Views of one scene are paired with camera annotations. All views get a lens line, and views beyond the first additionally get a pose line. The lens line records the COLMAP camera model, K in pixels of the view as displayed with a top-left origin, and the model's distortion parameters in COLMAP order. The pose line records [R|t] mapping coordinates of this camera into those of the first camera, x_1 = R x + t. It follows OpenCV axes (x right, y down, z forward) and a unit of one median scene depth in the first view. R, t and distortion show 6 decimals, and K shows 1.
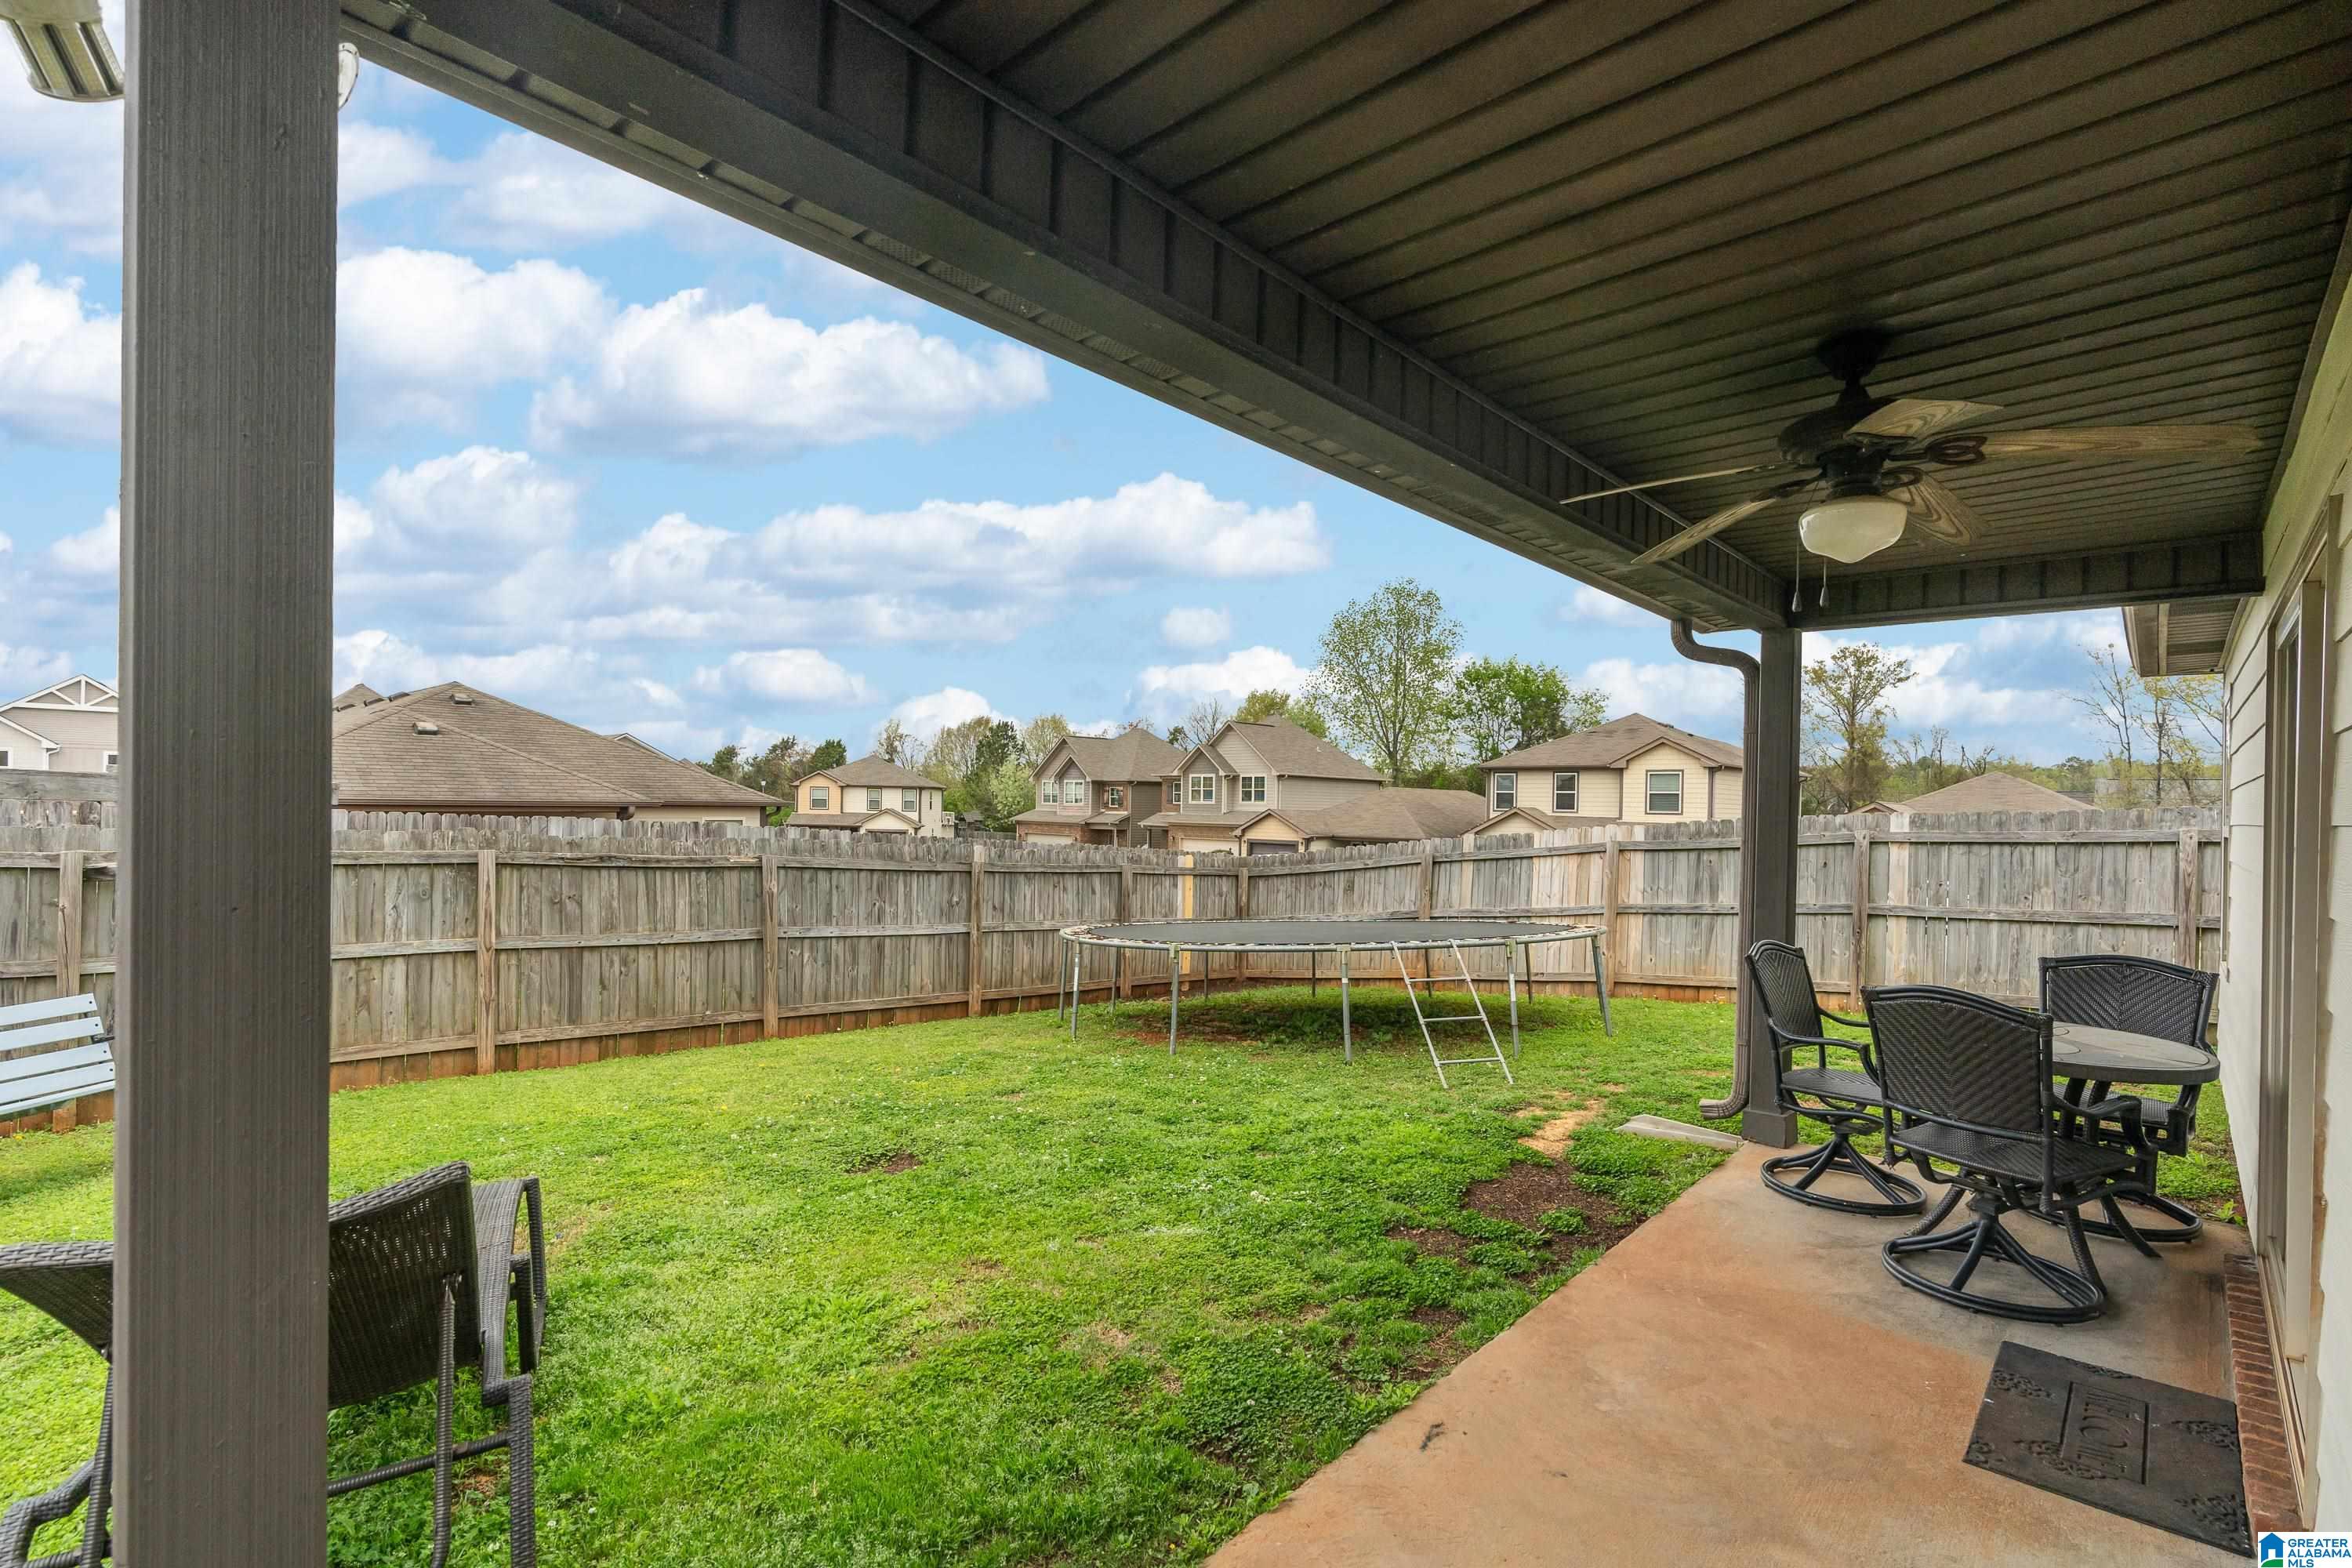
lens RADIAL K [[1084.2, 0, 1168.6], [0, 1084.2, 784.2], [0, 0, 1]] dist [-0.001430, 0.000807]
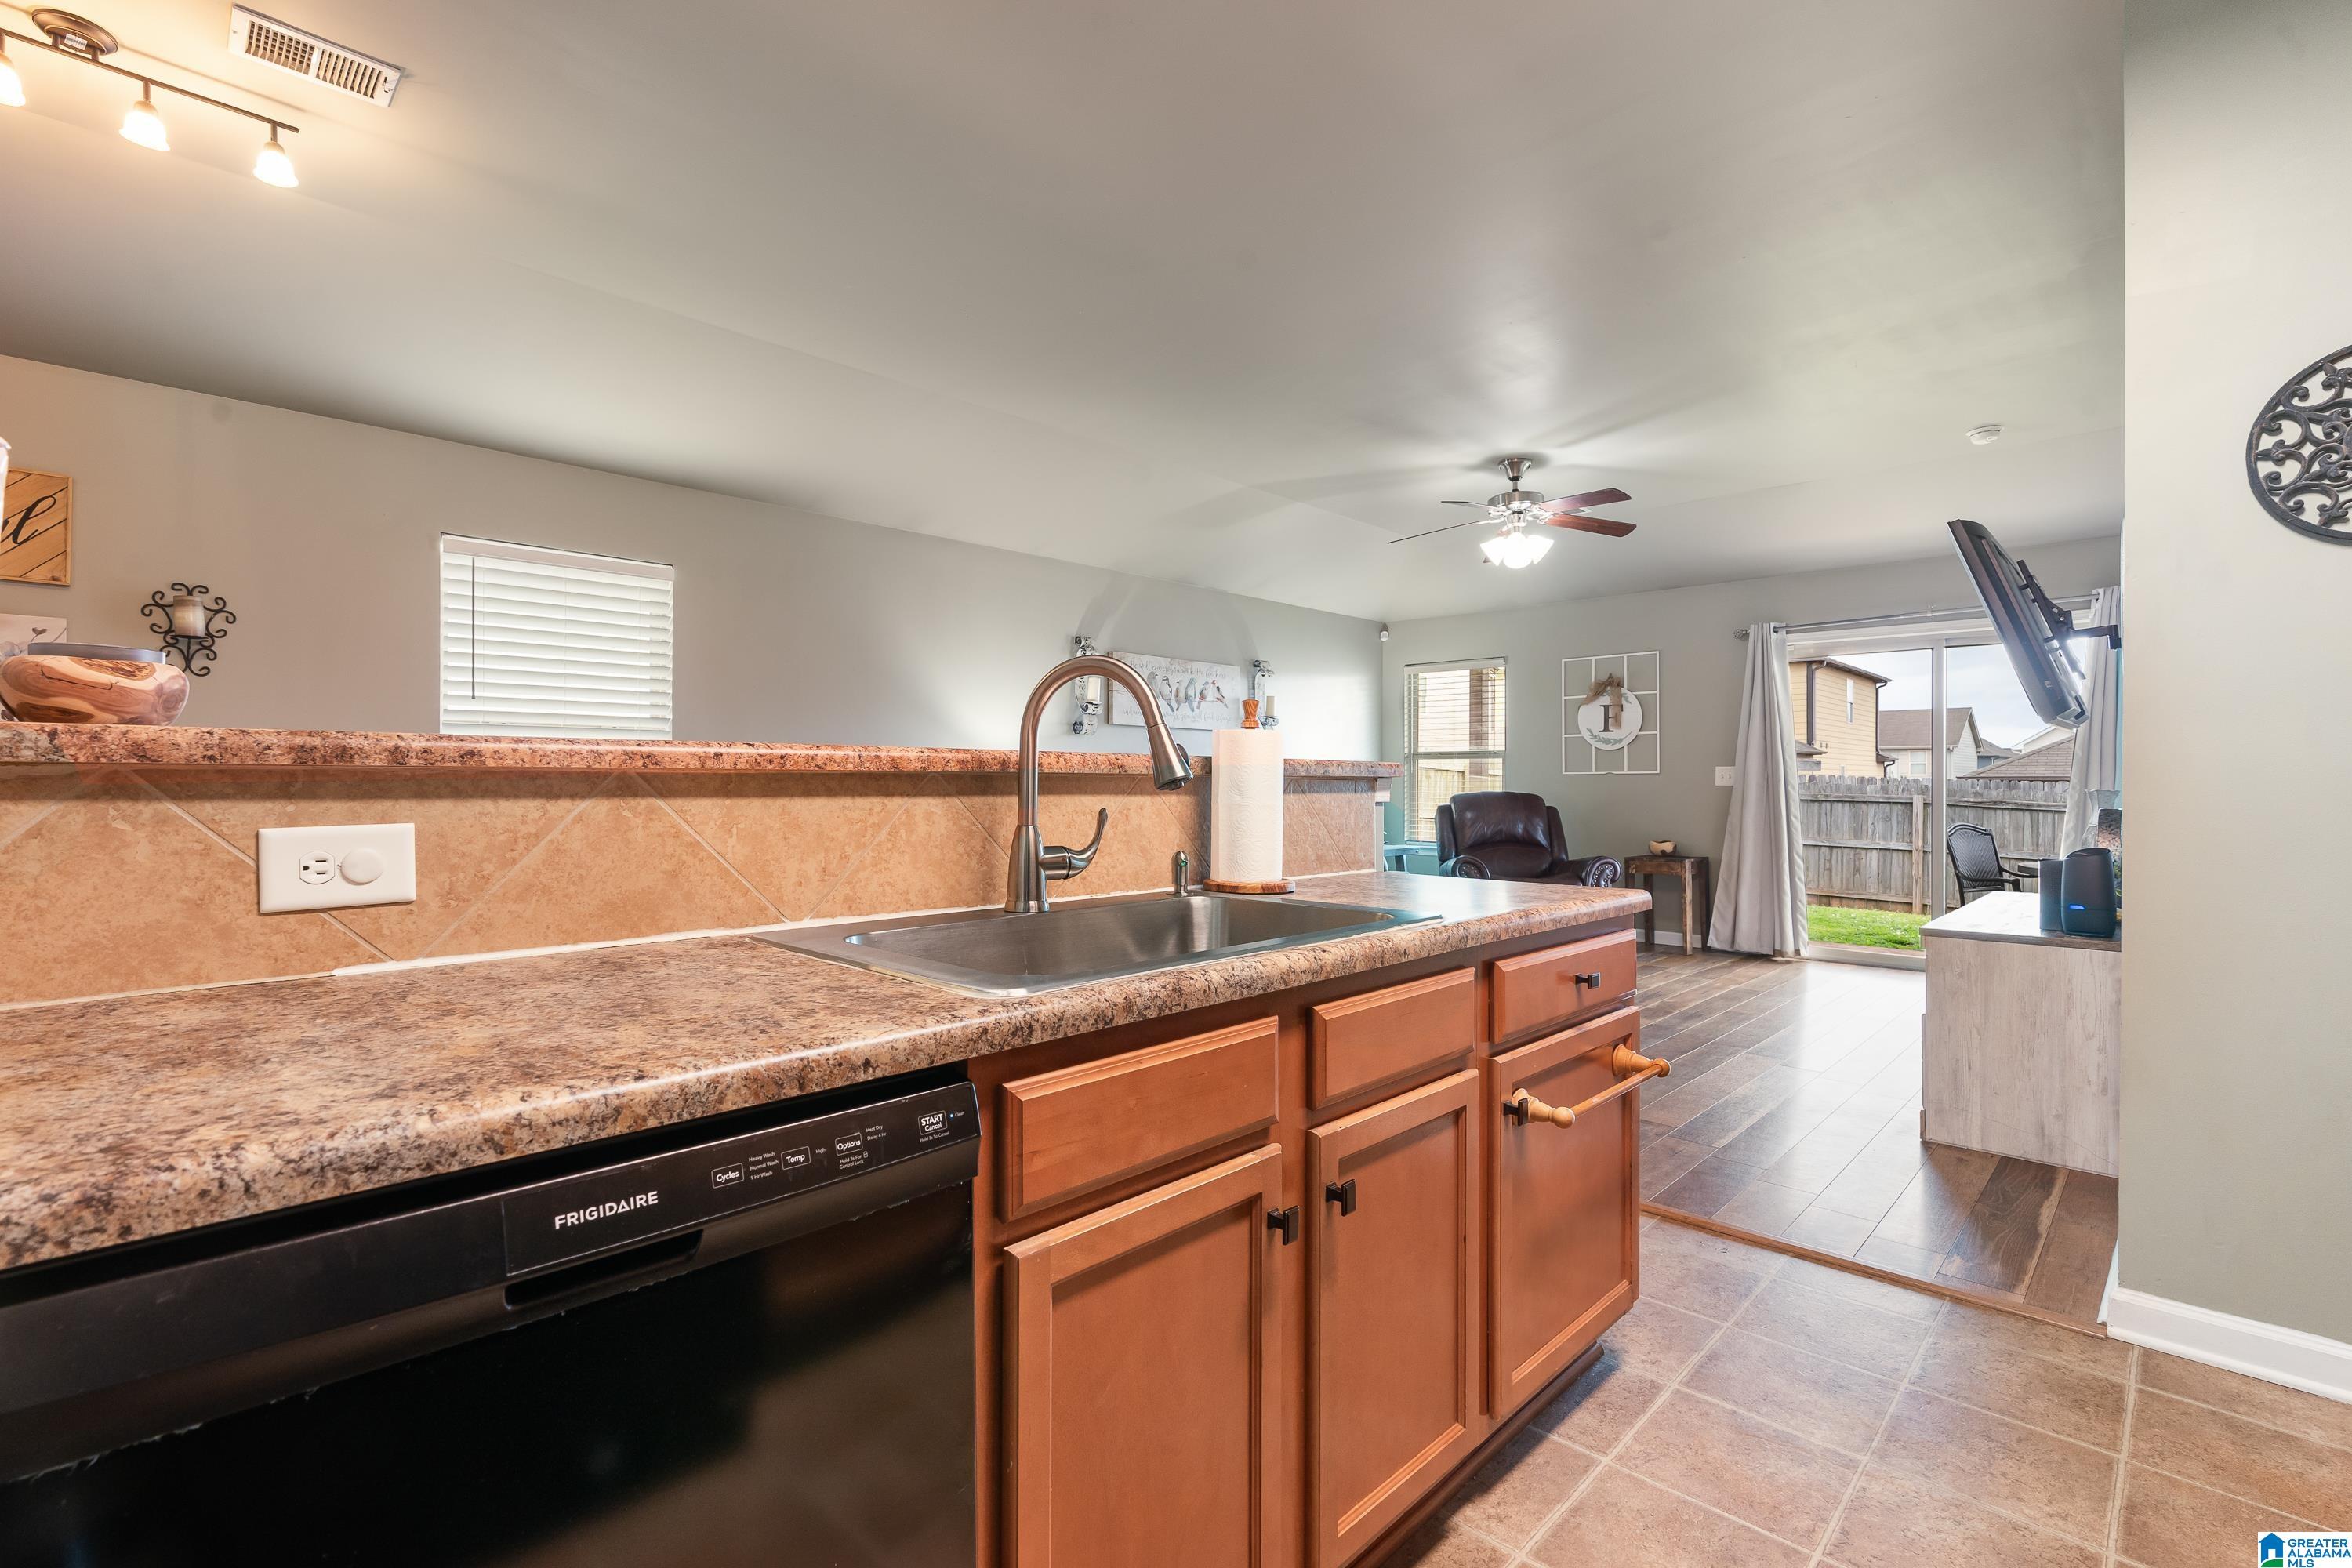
lens RADIAL K [[1057.2, 0, 1176.0], [0, 1057.2, 784.0], [0, 0, 1]] dist [-0.006936, 0.000581]
pose [[-0.031030, -0.000421, -0.999518, 1.090404], [0.029128, 0.999575, -0.001325, 0.008205], [0.999094, -0.029155, -0.031005, -0.166033]]
